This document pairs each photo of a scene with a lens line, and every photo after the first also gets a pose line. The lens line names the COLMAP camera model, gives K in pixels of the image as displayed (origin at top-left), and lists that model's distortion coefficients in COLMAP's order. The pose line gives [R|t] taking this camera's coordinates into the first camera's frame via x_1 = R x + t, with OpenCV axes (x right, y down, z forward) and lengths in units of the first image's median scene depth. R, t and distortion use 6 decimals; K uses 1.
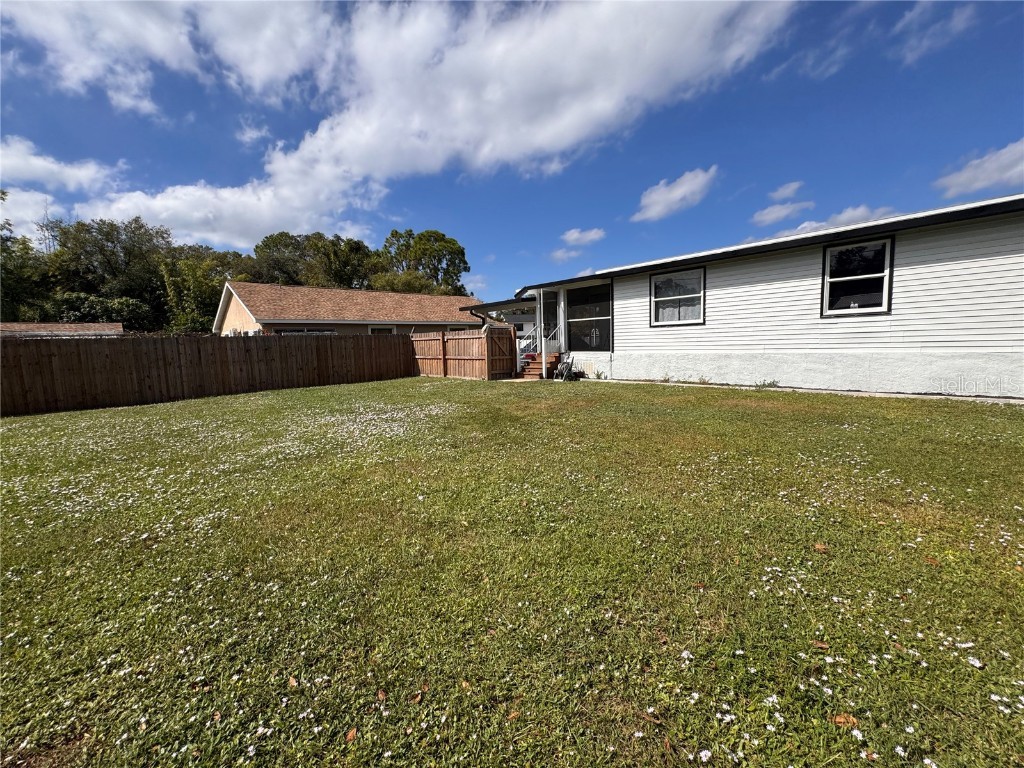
lens RADIAL K [[411.8, 0, 511.7], [0, 411.8, 382.8], [0, 0, 1]] dist [-0.002087, 0.000424]
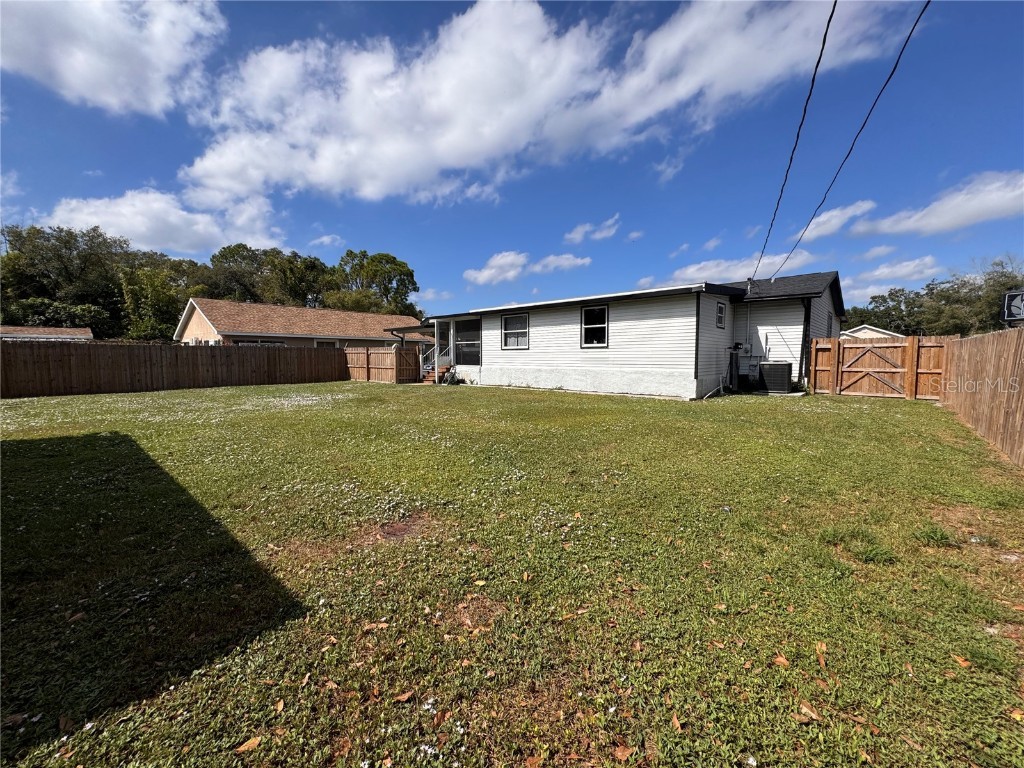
lens RADIAL K [[411.8, 0, 513.3], [0, 411.8, 384.4], [0, 0, 1]] dist [-0.002087, 0.000424]
pose [[0.995428, 0.026787, 0.091679, 0.166673], [-0.023755, 0.999139, -0.034006, 0.027224], [-0.092511, 0.031672, 0.995208, -0.332118]]
